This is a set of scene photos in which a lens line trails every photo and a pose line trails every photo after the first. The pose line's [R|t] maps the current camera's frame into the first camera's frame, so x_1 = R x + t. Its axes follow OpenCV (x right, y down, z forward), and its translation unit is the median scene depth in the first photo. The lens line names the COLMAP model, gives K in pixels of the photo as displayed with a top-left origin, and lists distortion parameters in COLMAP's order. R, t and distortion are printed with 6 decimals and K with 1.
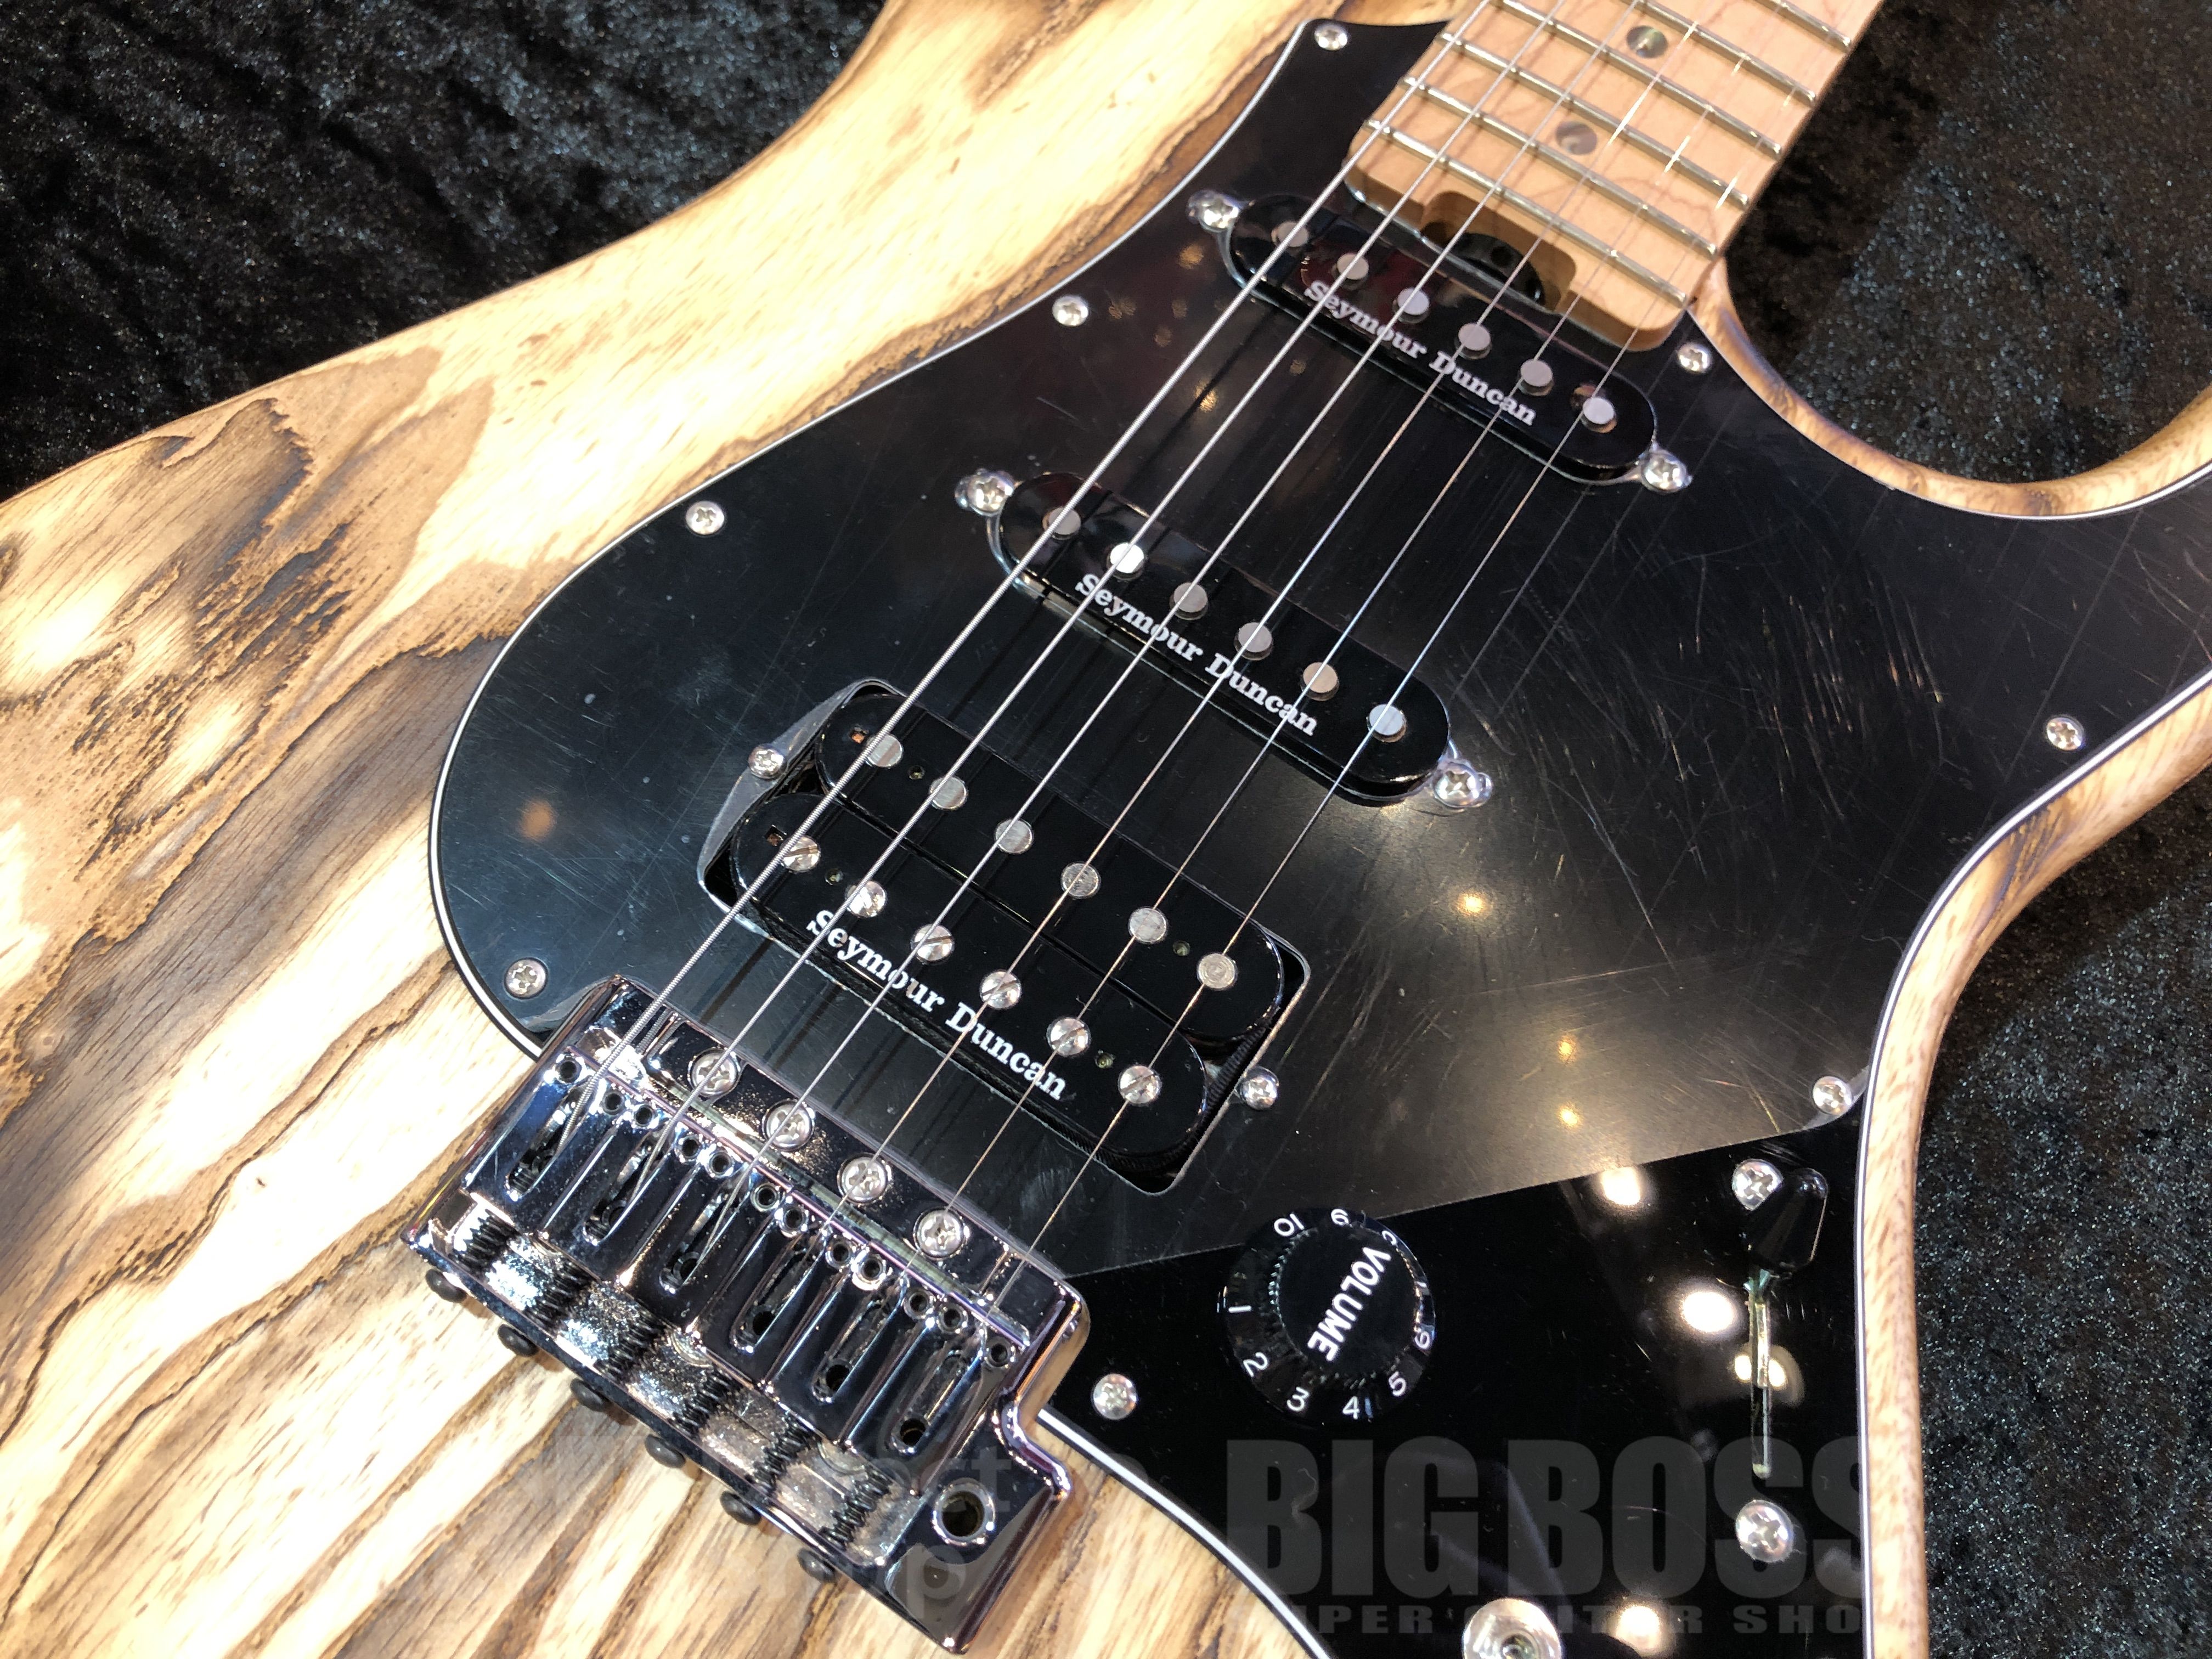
lens RADIAL K [[2057.9, 0, 1164.2], [0, 2057.9, 830.0], [0, 0, 1]] dist [0.143258, -0.020070]
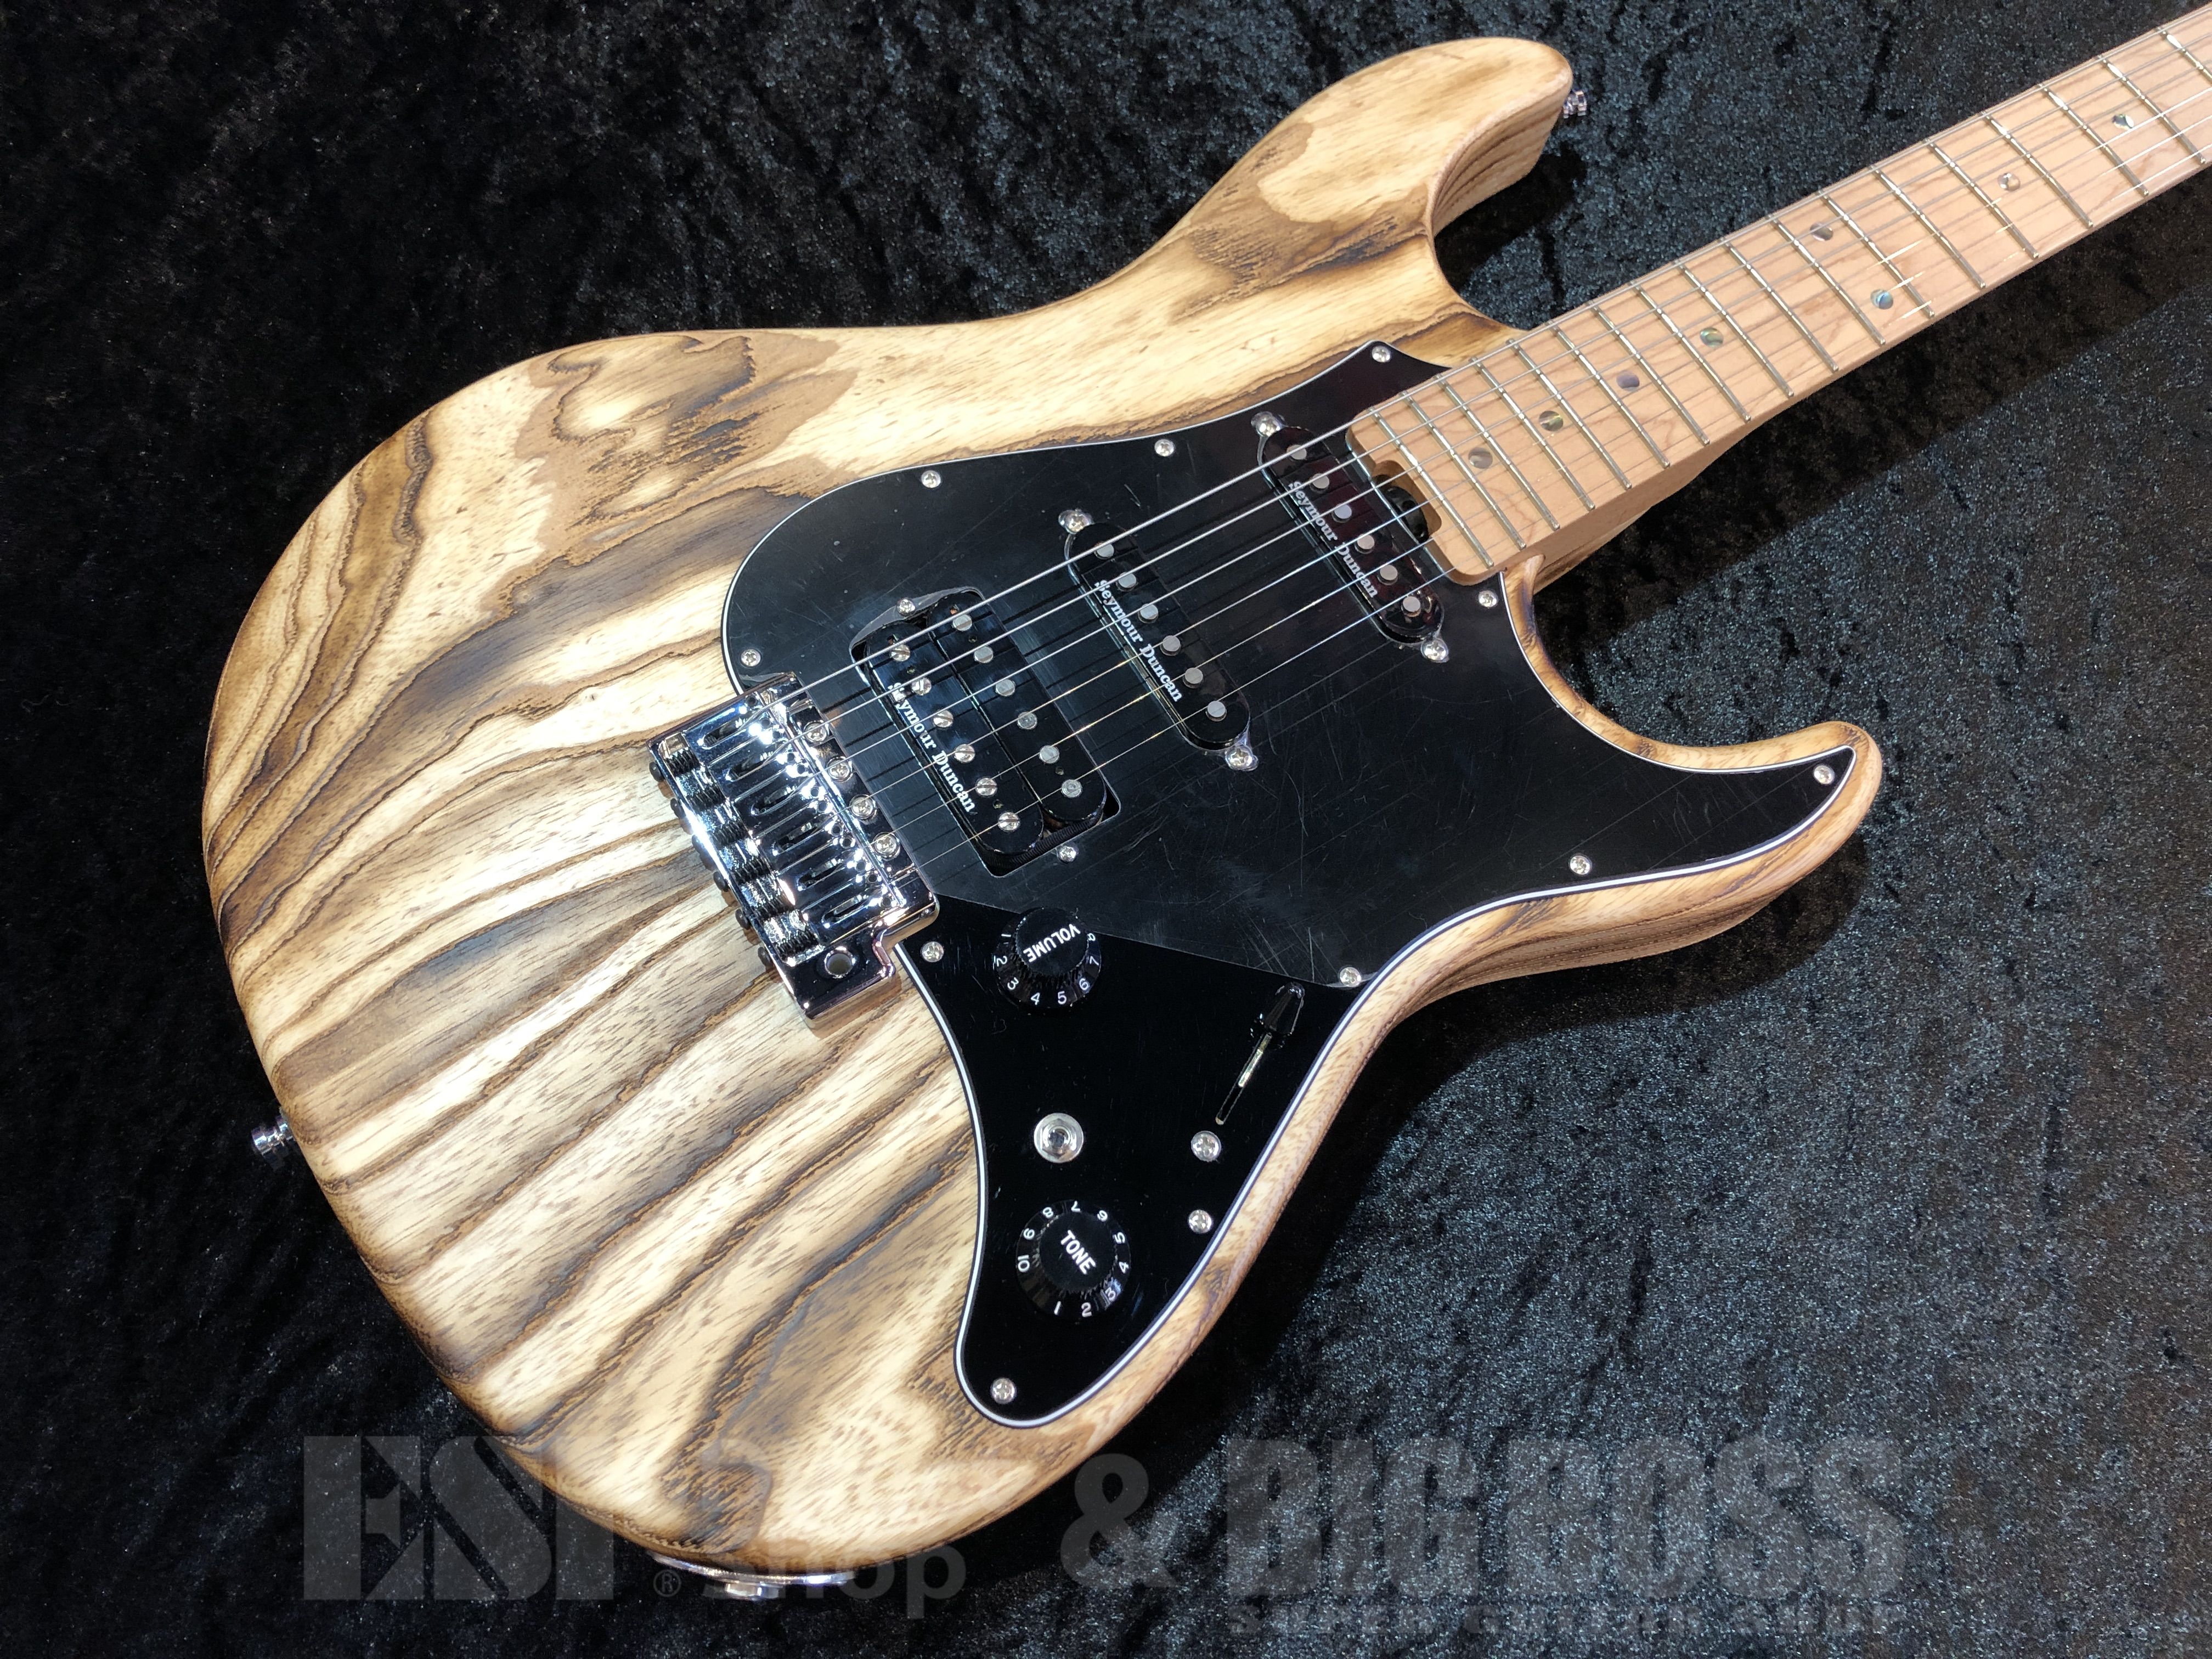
lens RADIAL K [[1785.6, 0, 1090.3], [0, 1785.6, 760.3], [0, 0, 1]] dist [0.474310, -0.613999]
pose [[0.915794, 0.377363, -0.137546, 0.230901], [-0.385234, 0.922157, -0.034944, 0.085116], [0.113652, 0.084989, 0.989879, -0.577341]]
